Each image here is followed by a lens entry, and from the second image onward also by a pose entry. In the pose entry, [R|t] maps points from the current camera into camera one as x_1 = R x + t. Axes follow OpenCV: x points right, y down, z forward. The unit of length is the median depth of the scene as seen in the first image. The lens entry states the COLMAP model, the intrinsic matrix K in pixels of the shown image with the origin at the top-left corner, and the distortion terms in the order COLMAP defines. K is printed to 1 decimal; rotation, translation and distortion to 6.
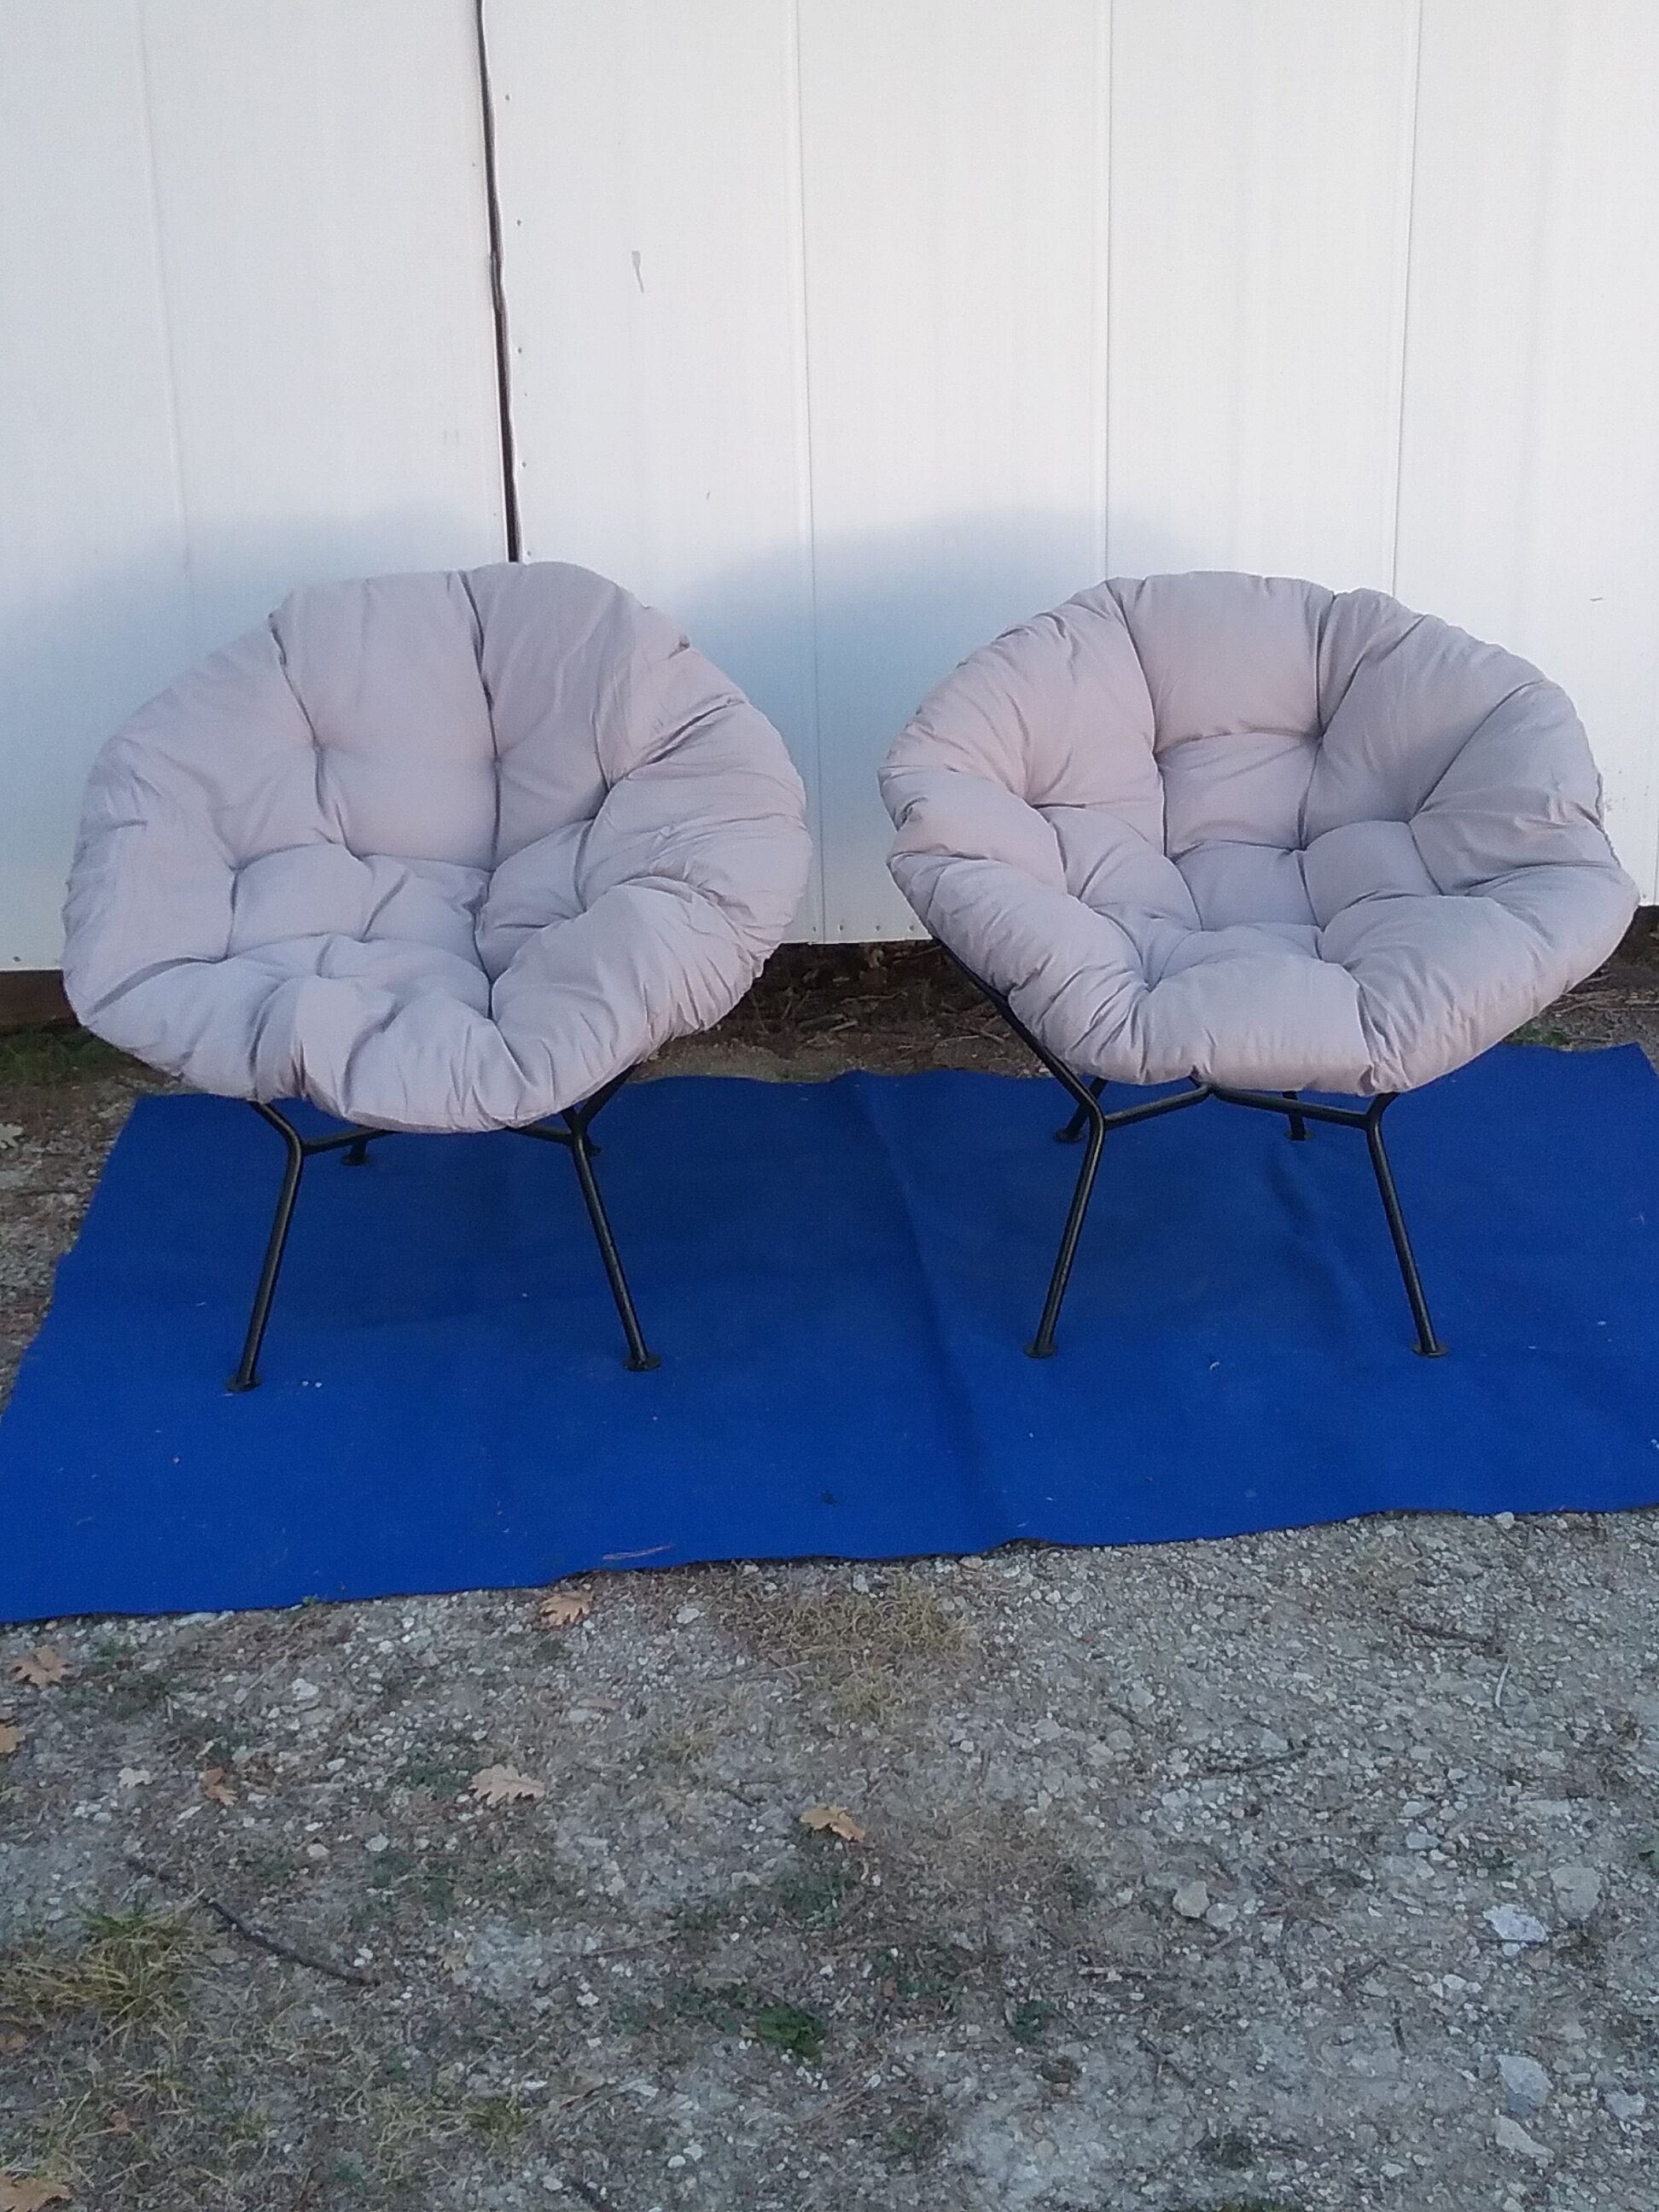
lens RADIAL K [[2643.7, 0, 858.0], [0, 2643.7, 1159.5], [0, 0, 1]] dist [0.099685, -0.259862]
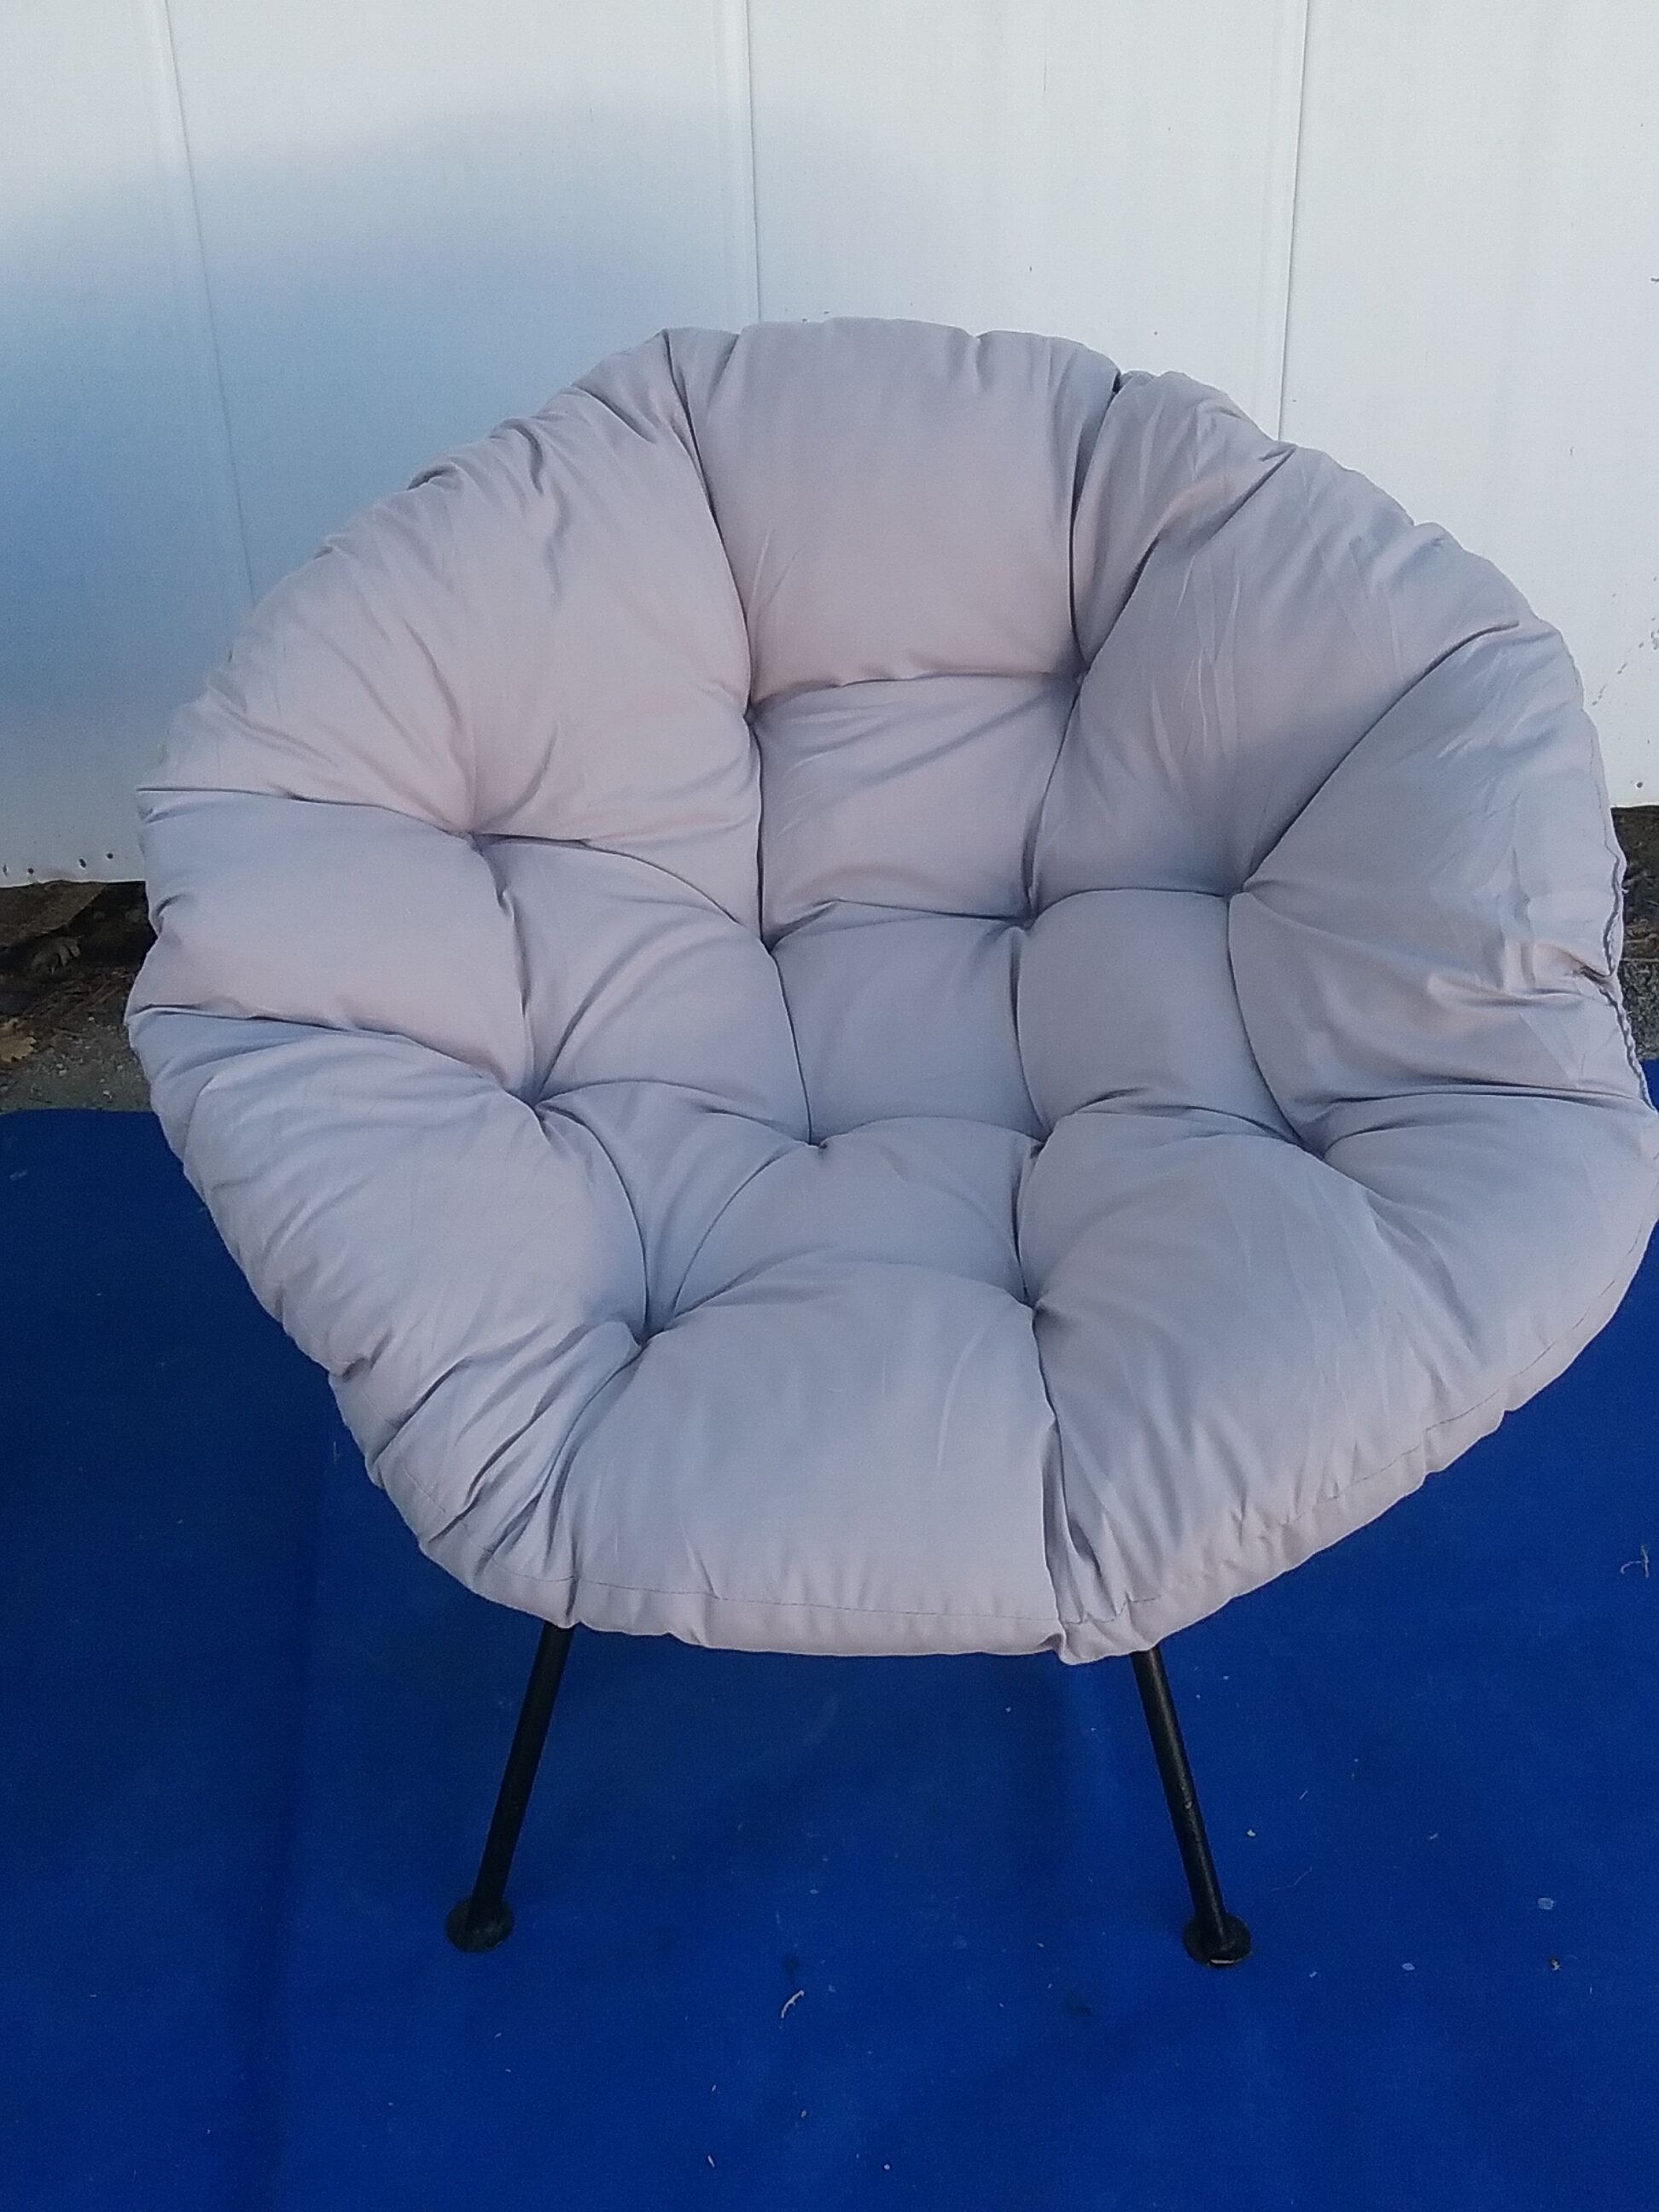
lens RADIAL K [[2643.7, 0, 858.0], [0, 2643.7, 1159.5], [0, 0, 1]] dist [0.099685, -0.259862]
pose [[0.999904, 0.012925, -0.005025, 0.270136], [-0.011398, 0.972393, 0.233070, -0.371859], [0.007899, -0.232990, 0.972447, 0.971342]]
